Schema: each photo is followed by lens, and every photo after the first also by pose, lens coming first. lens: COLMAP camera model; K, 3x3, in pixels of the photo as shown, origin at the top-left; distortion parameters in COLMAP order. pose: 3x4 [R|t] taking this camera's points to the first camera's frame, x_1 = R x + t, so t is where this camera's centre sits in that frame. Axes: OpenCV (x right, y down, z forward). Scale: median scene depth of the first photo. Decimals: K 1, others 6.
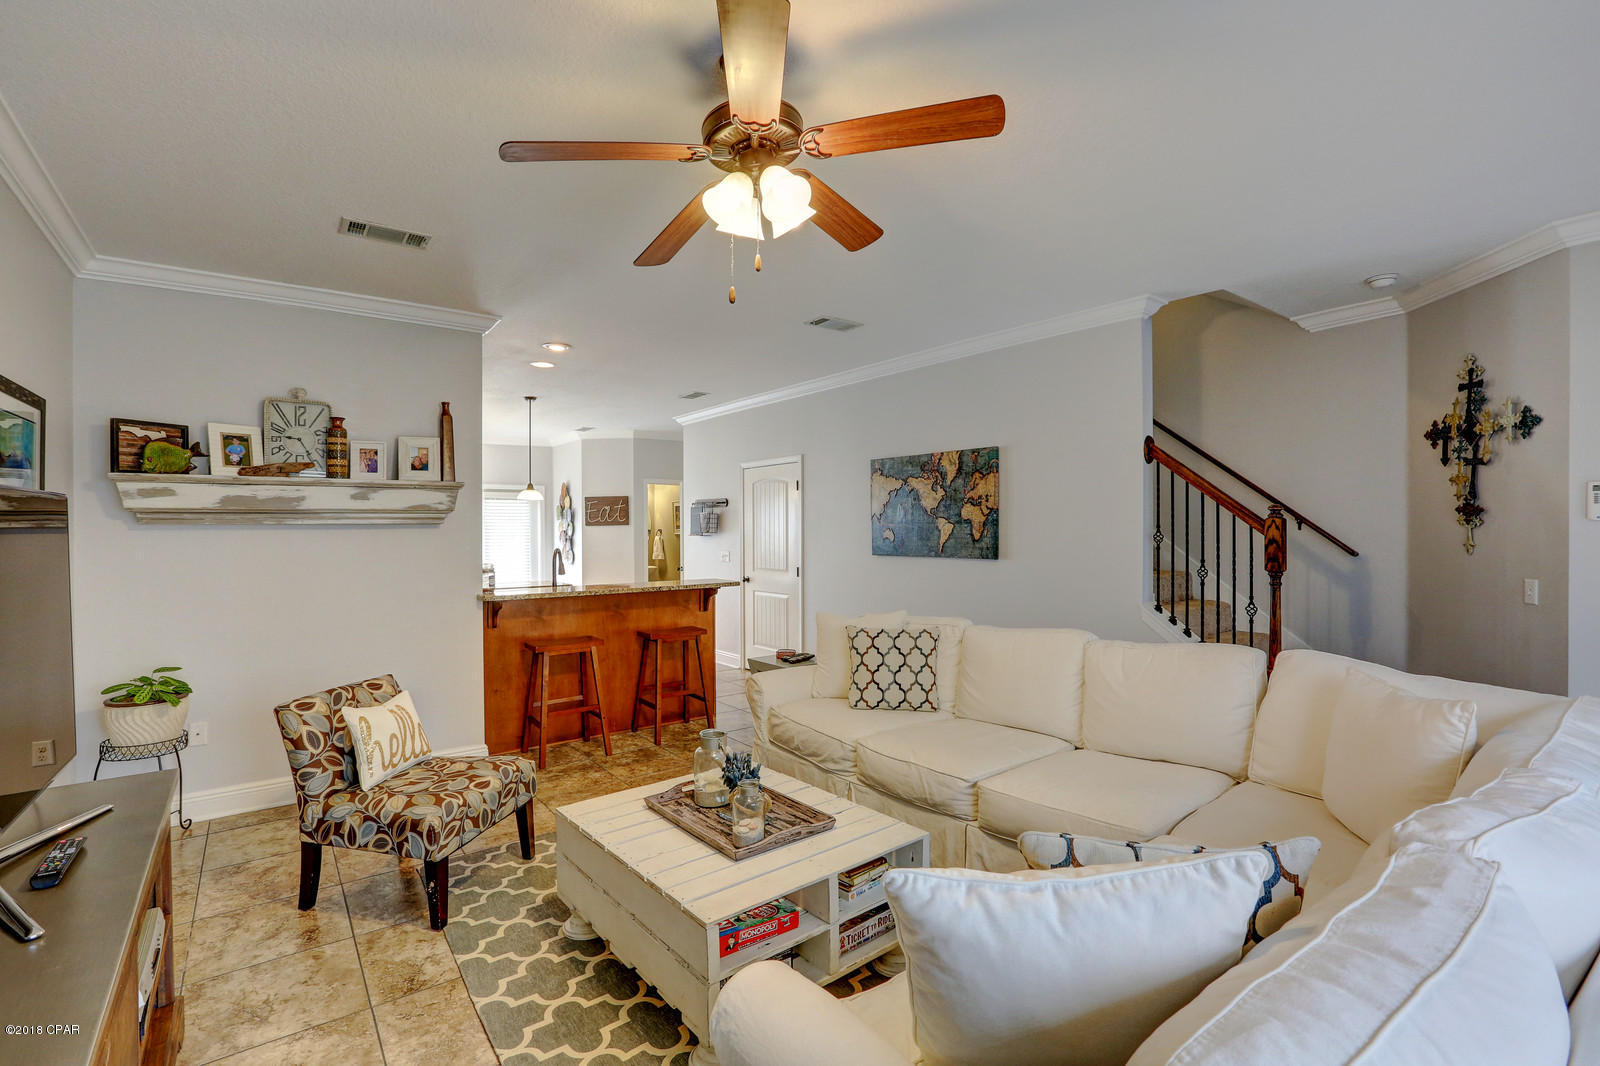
lens RADIAL K [[726.3, 0, 798.4], [0, 726.3, 531.9], [0, 0, 1]] dist [-0.032258, -0.000188]
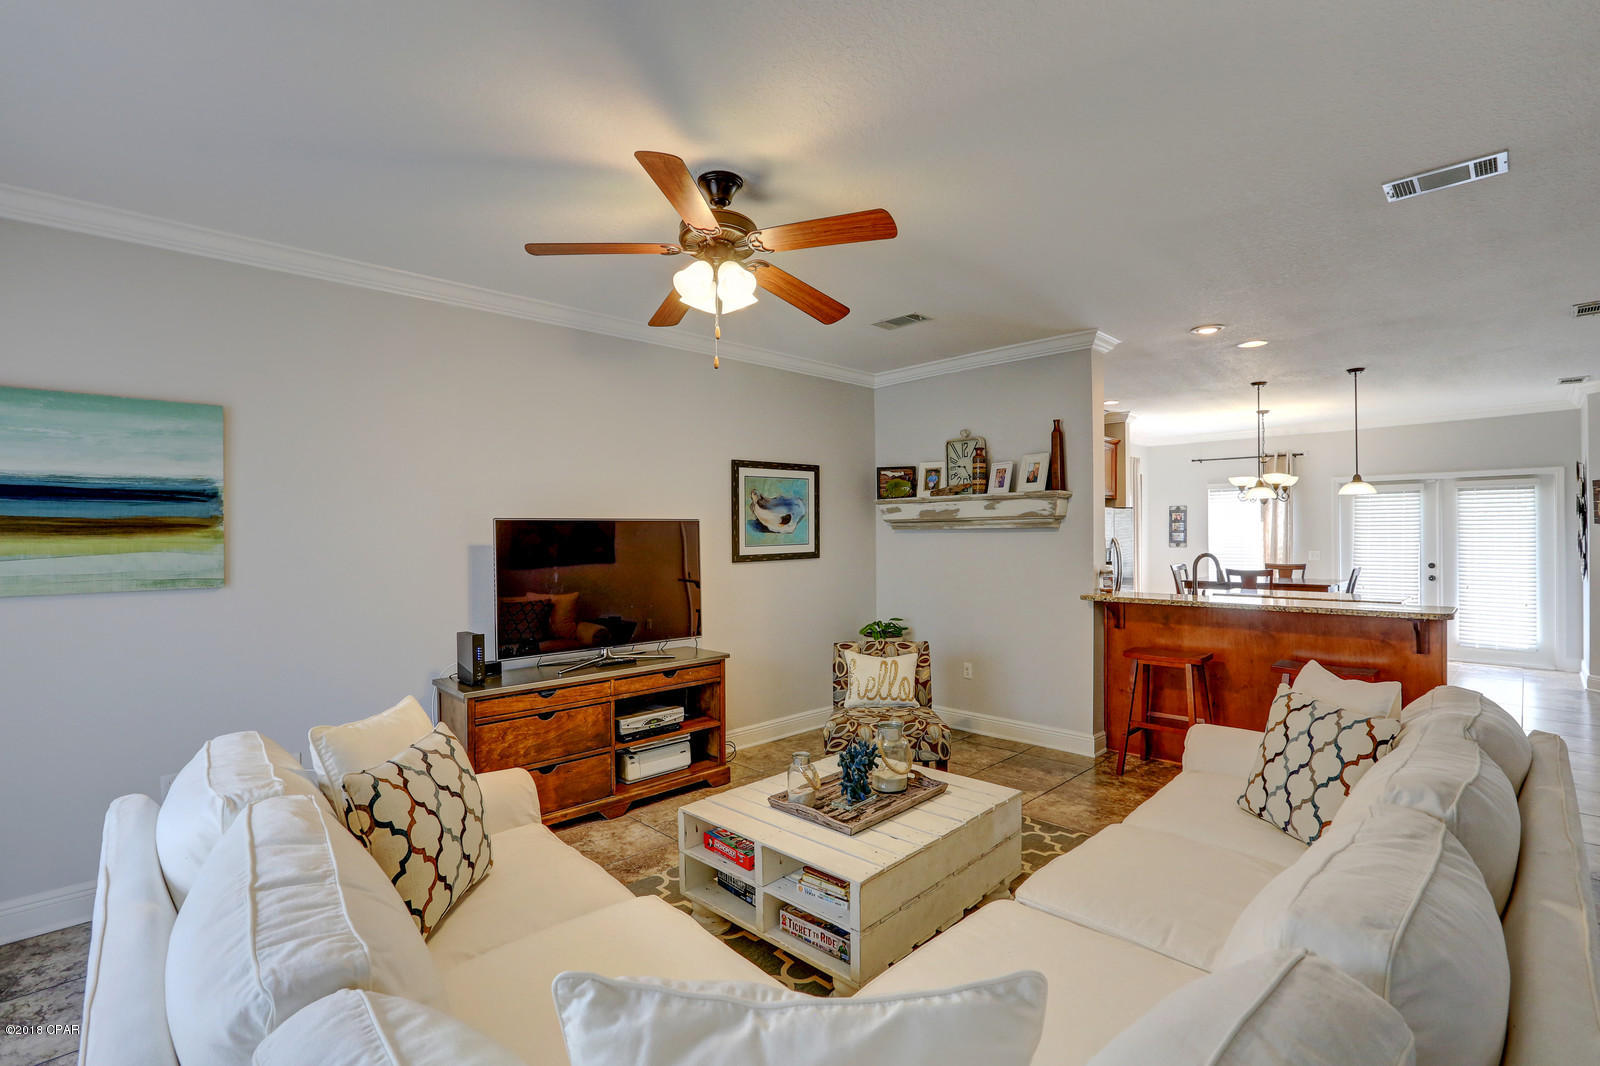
lens RADIAL K [[726.3, 0, 798.2], [0, 726.3, 531.3], [0, 0, 1]] dist [-0.032258, -0.000188]
pose [[0.129389, 0.001022, -0.991593, 0.657382], [0.000658, 0.999999, 0.001117, -0.007656], [0.991594, -0.000797, 0.129388, 0.510704]]
